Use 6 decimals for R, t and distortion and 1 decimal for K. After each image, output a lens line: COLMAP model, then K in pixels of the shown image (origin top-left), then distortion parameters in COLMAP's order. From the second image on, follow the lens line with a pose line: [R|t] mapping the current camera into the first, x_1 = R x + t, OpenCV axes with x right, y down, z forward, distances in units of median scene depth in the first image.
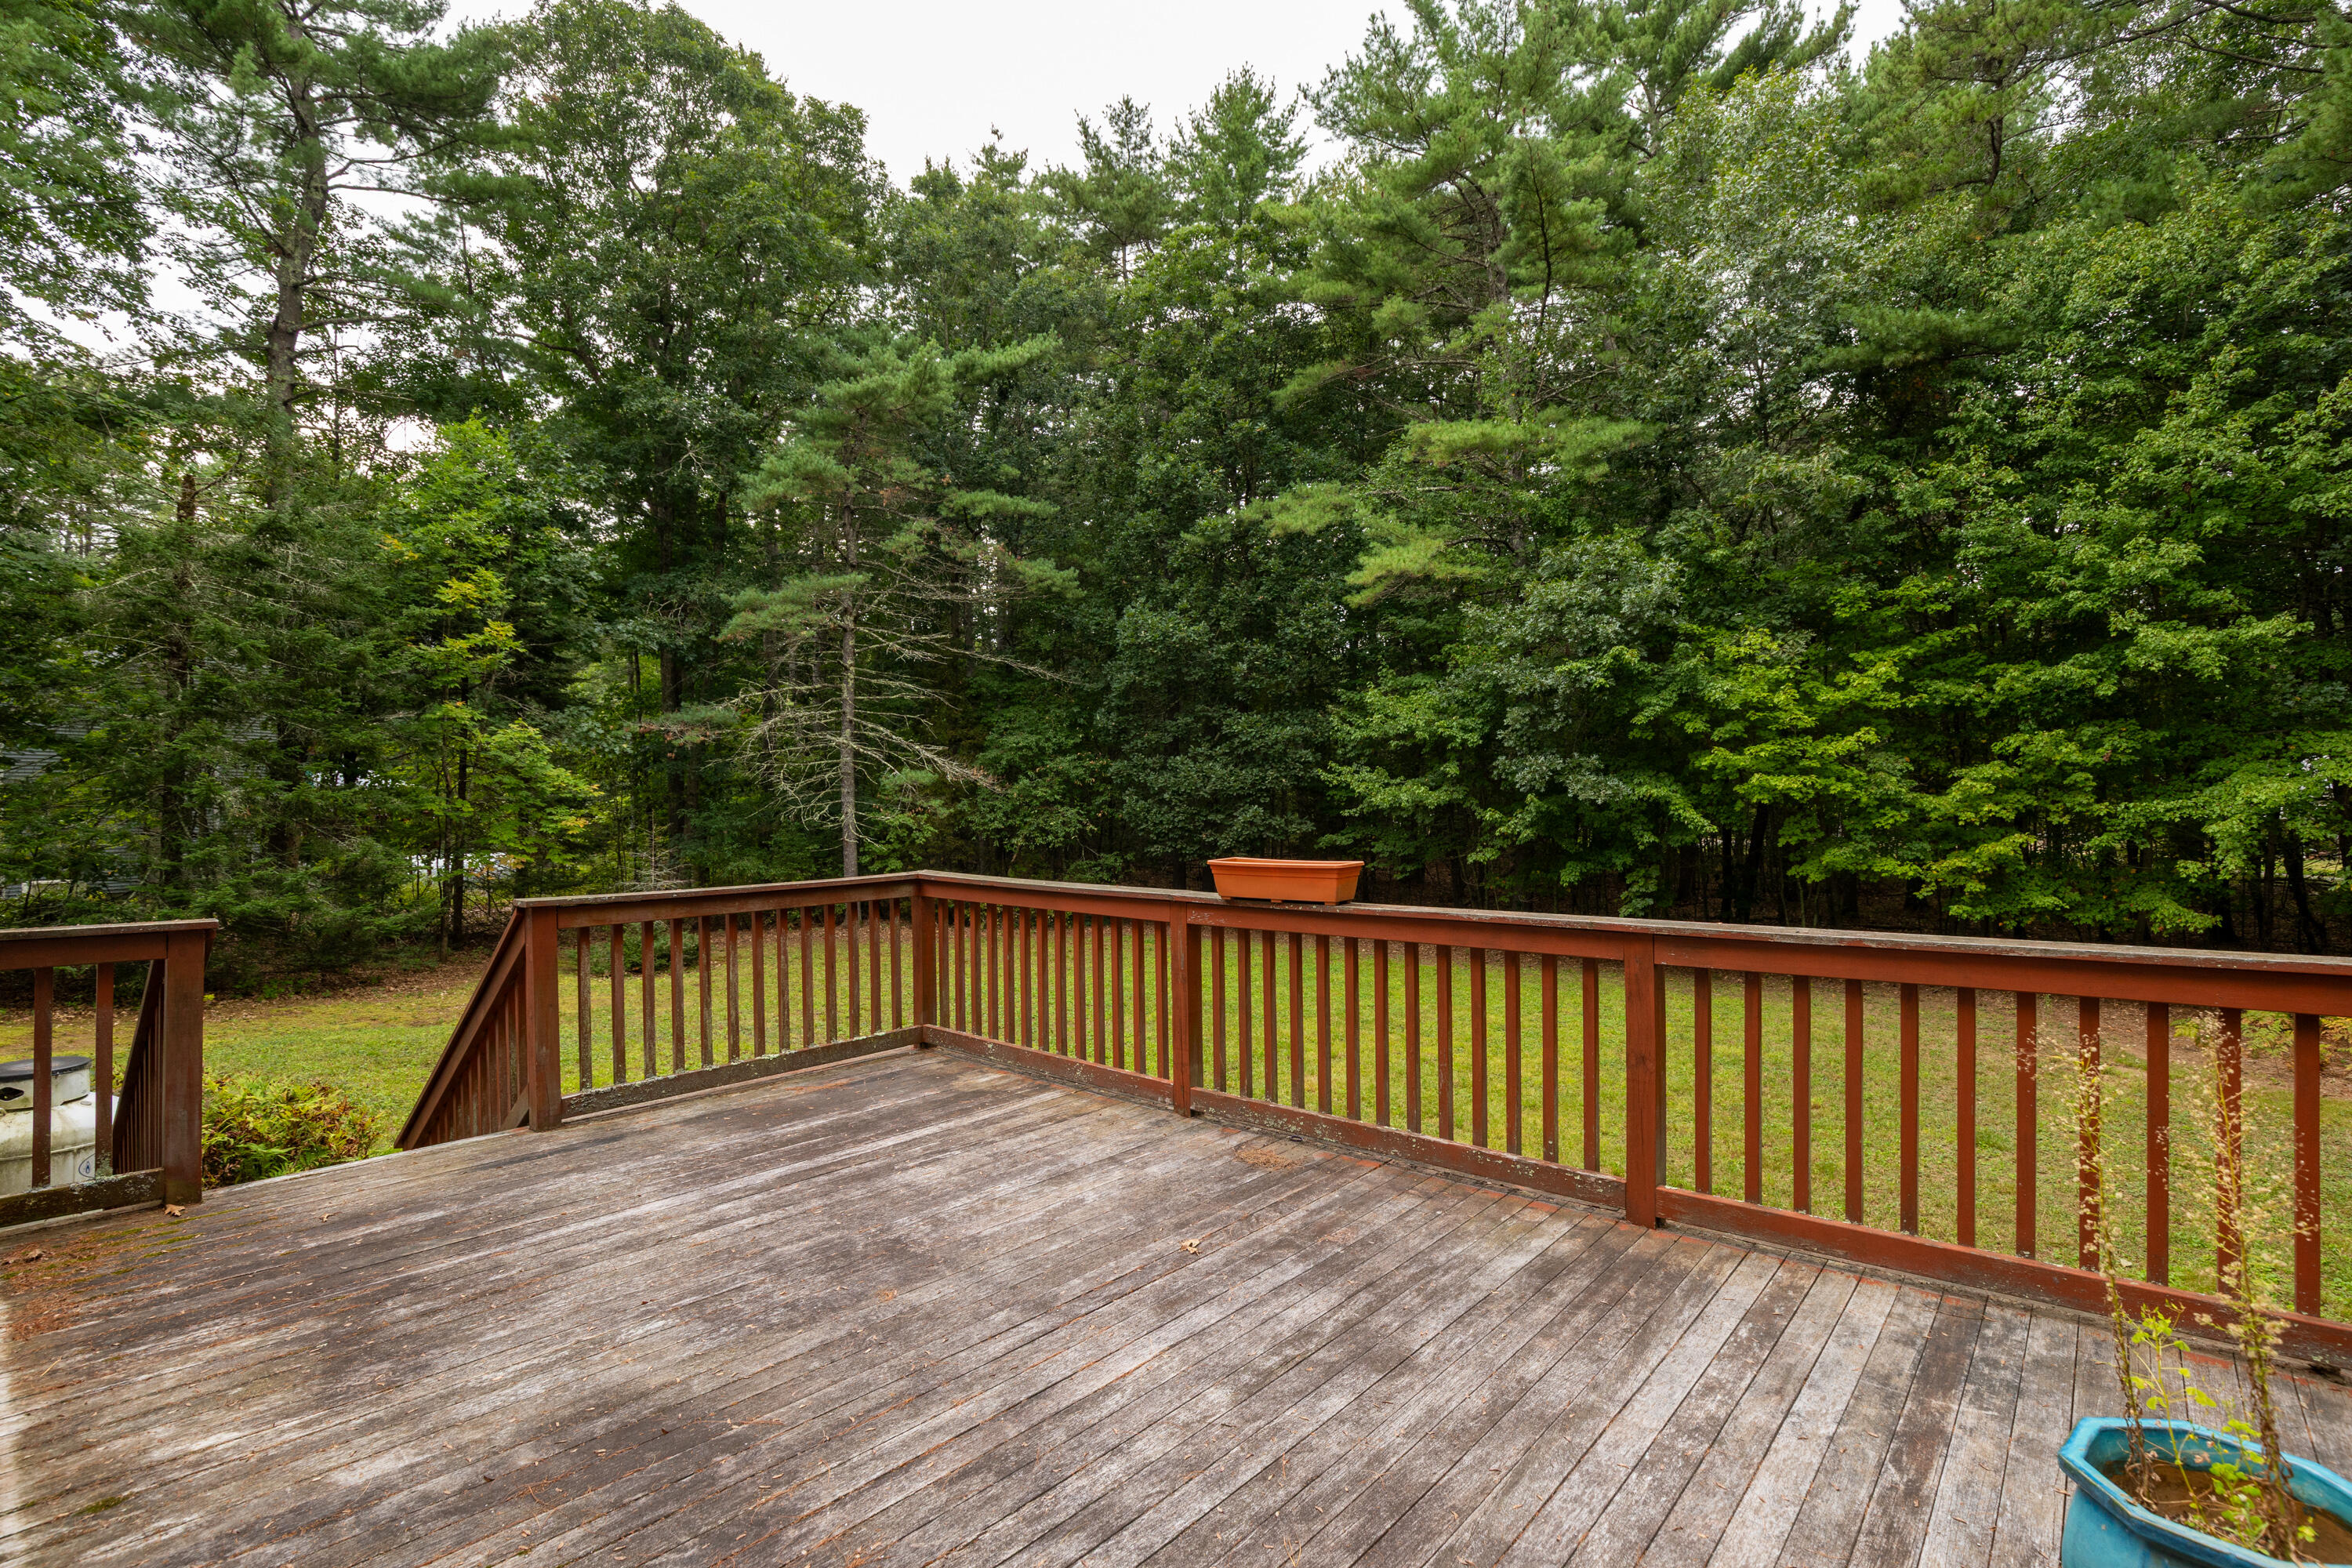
lens RADIAL K [[1078.9, 0, 1184.3], [0, 1078.9, 815.1], [0, 0, 1]] dist [-0.011308, 0.000711]
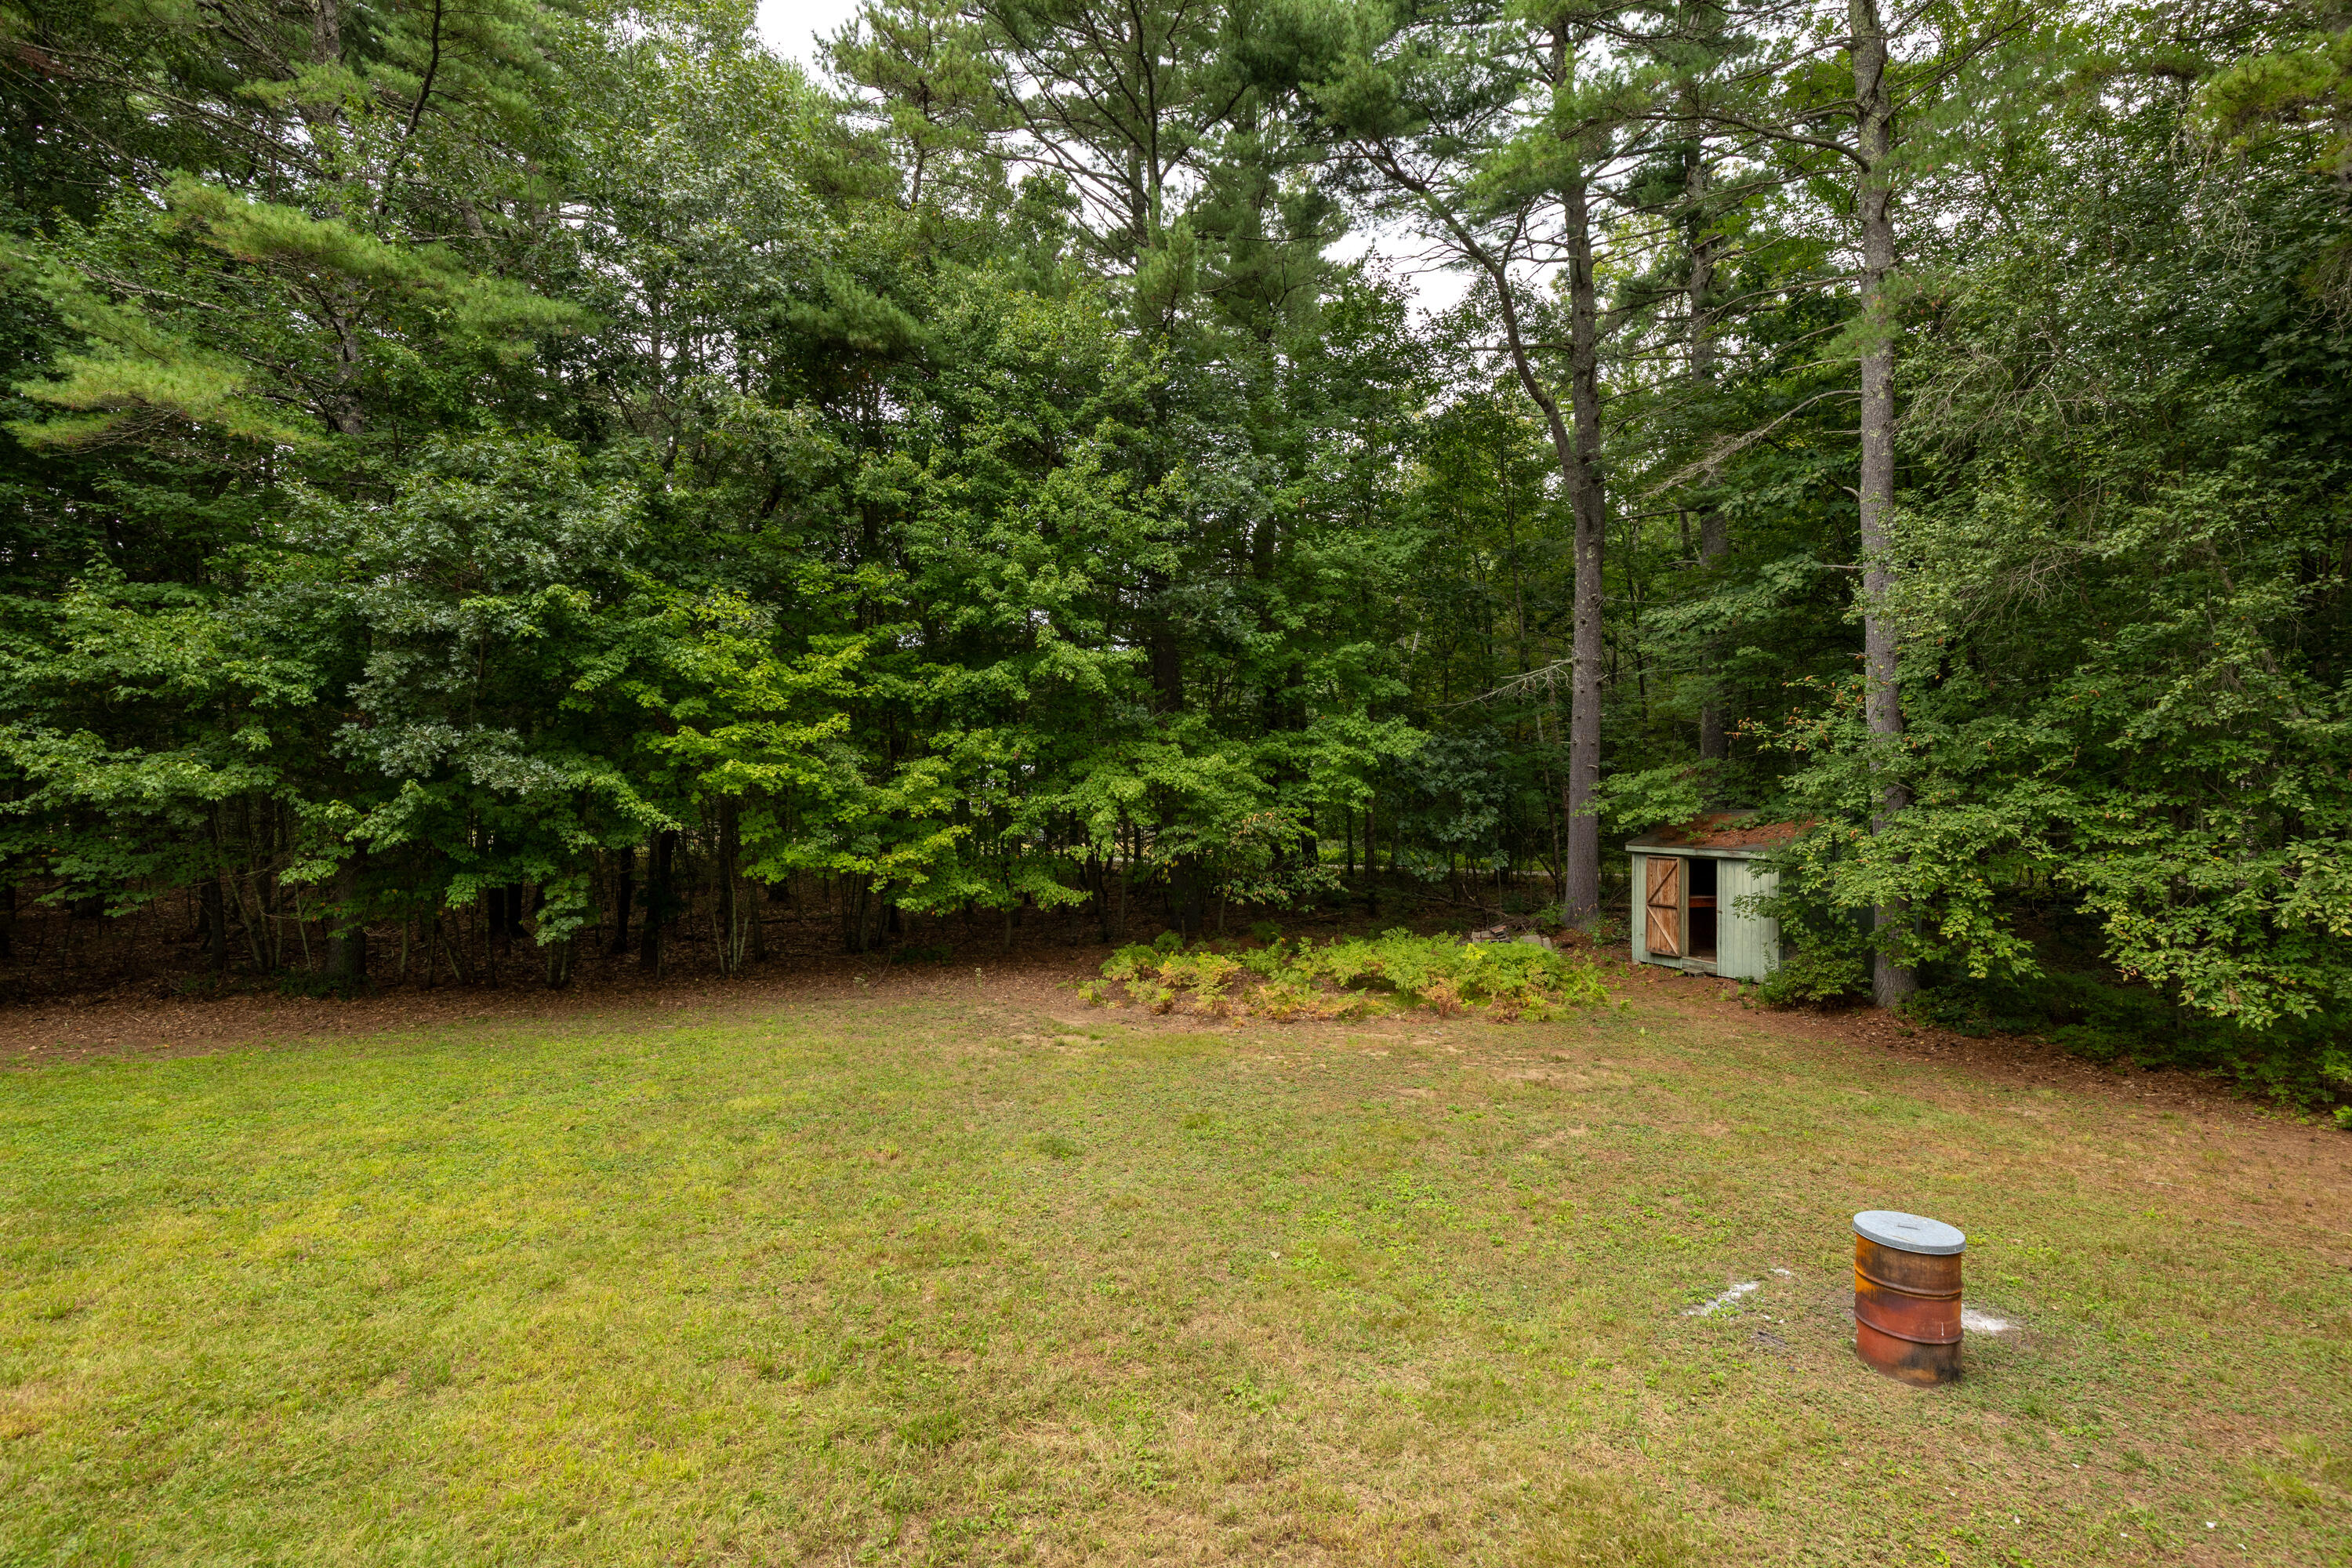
lens RADIAL K [[1085.7, 0, 1183.6], [0, 1085.7, 790.7], [0, 0, 1]] dist [-0.016119, 0.006866]
pose [[0.505492, 0.010311, 0.862770, -0.024451], [0.005105, 0.999875, -0.014941, 0.000237], [-0.862816, 0.011957, 0.505376, 0.233432]]
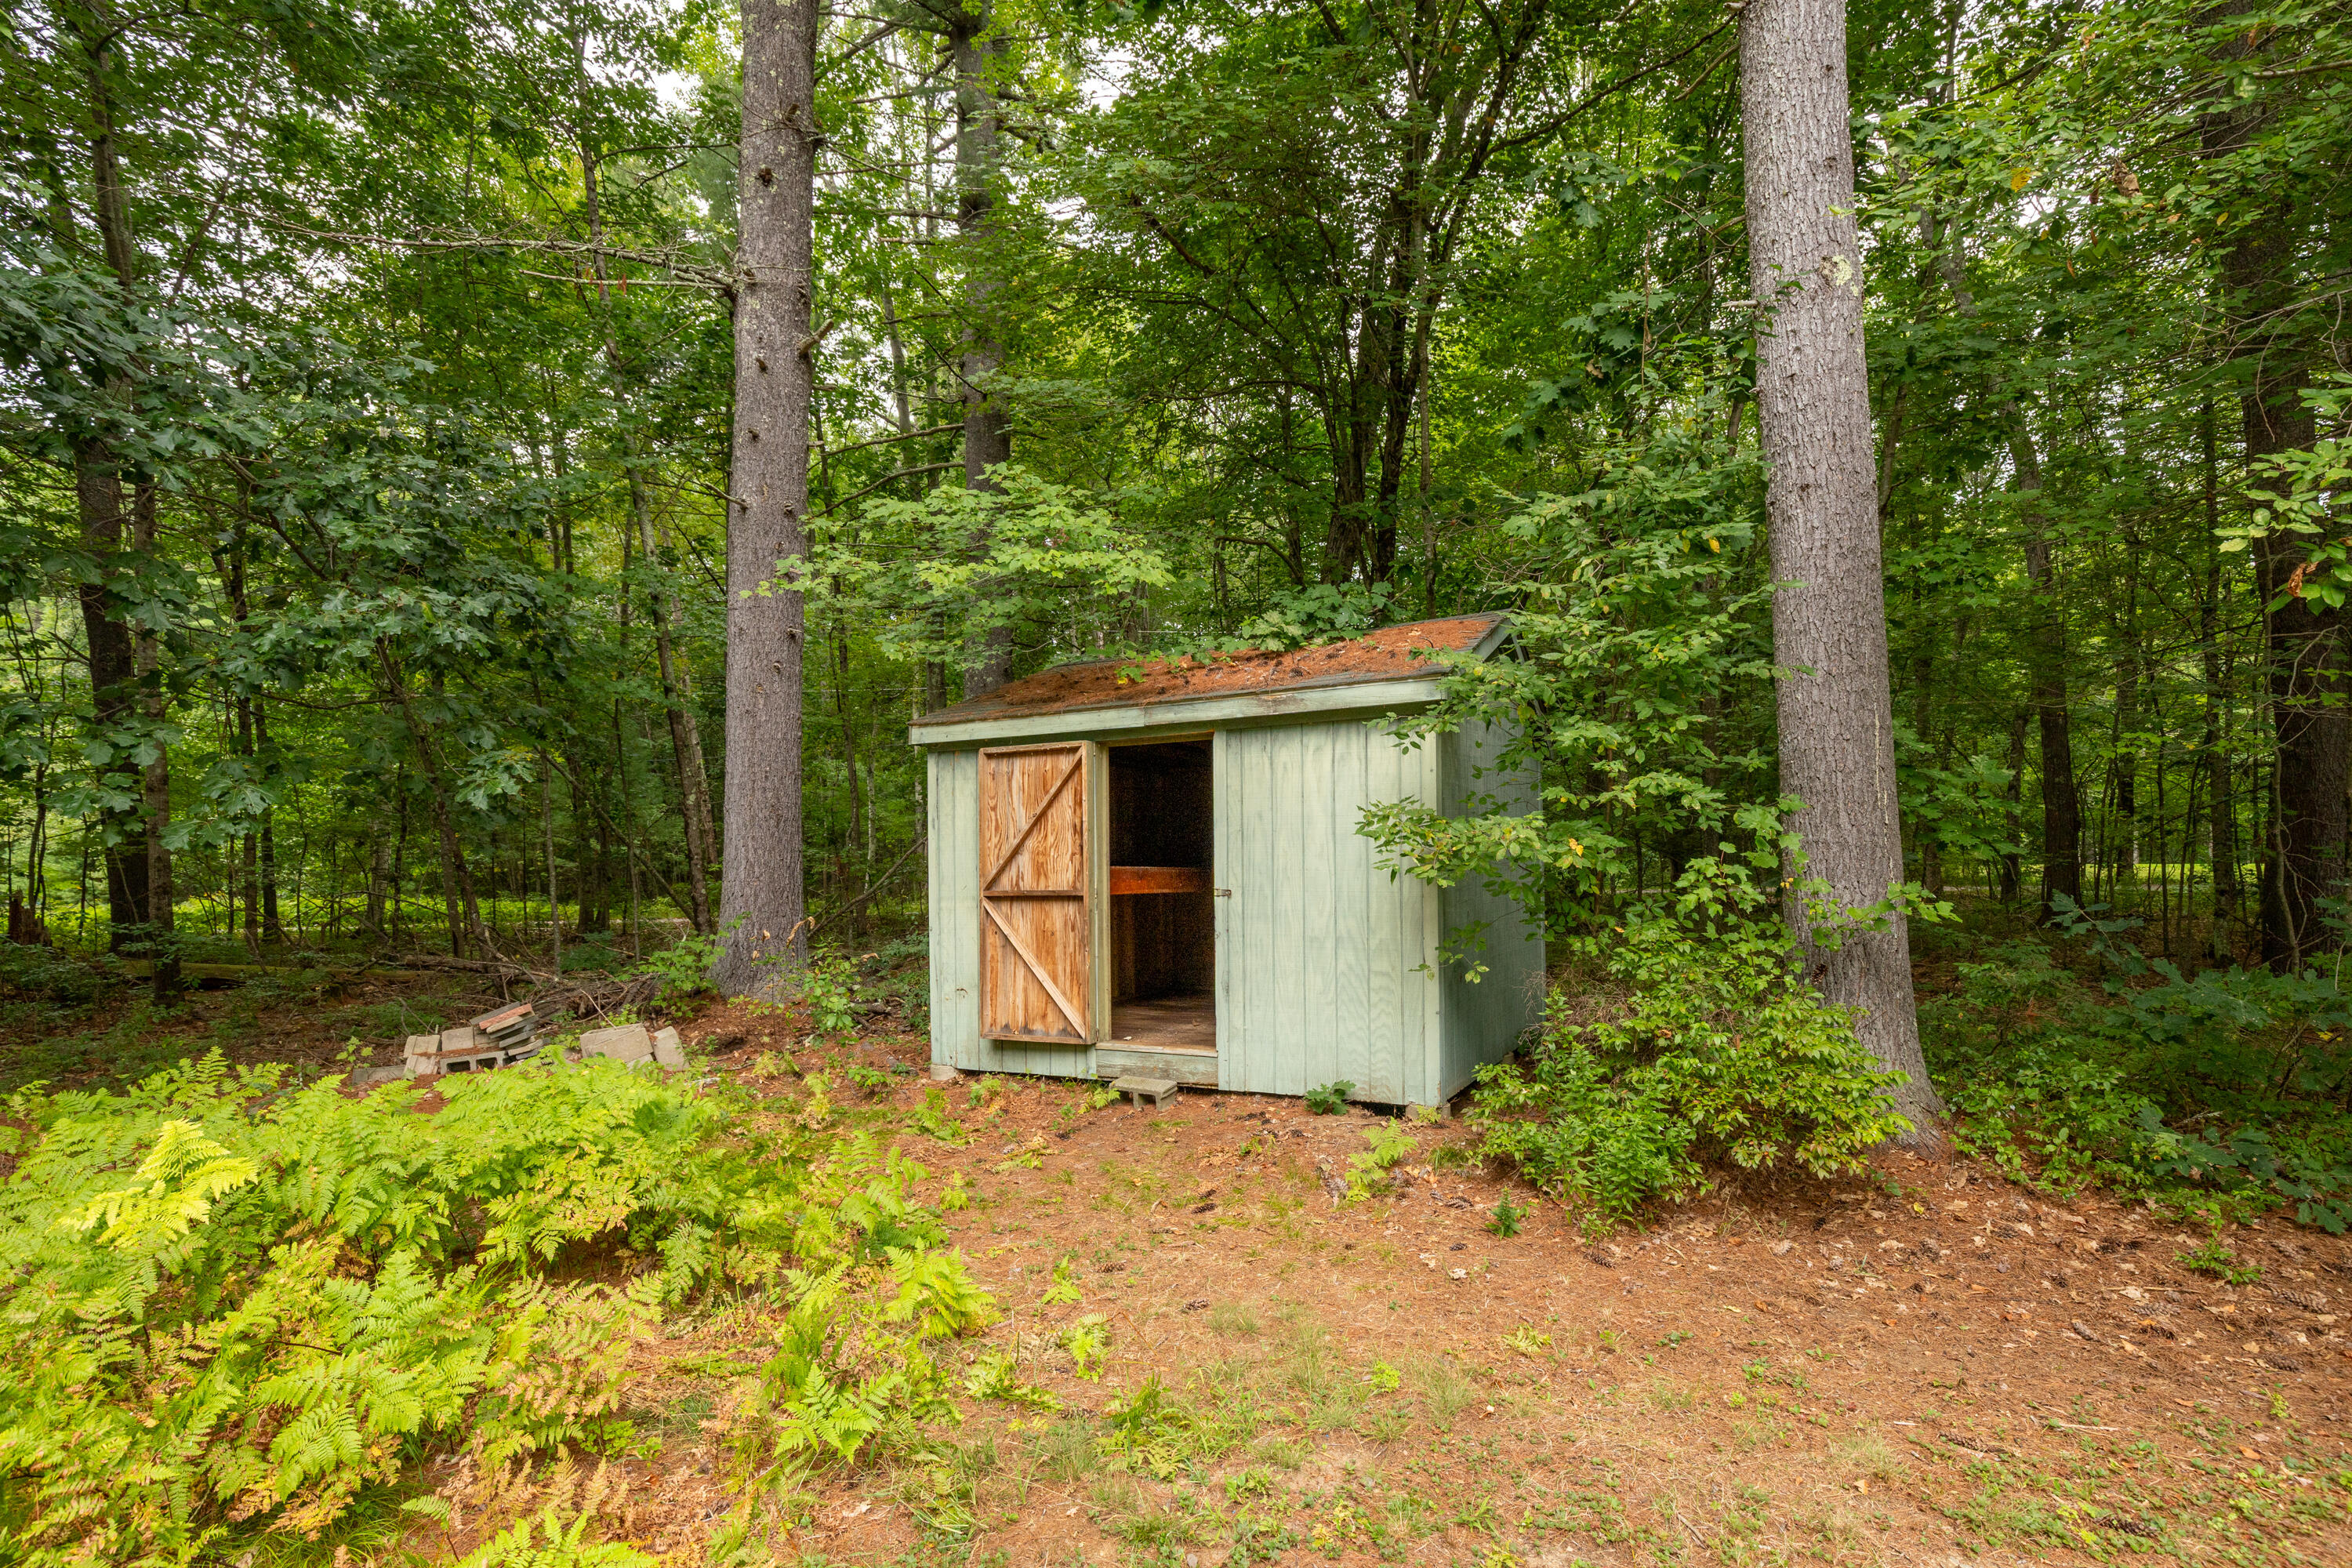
lens RADIAL K [[1093.5, 0, 1166.0], [0, 1093.5, 891.7], [0, 0, 1]] dist [-0.015587, 0.004617]
pose [[-0.220521, -0.004890, 0.975370, 0.784186], [0.021549, 0.999719, 0.009884, 0.097102], [-0.975144, 0.023198, -0.220353, 0.403401]]
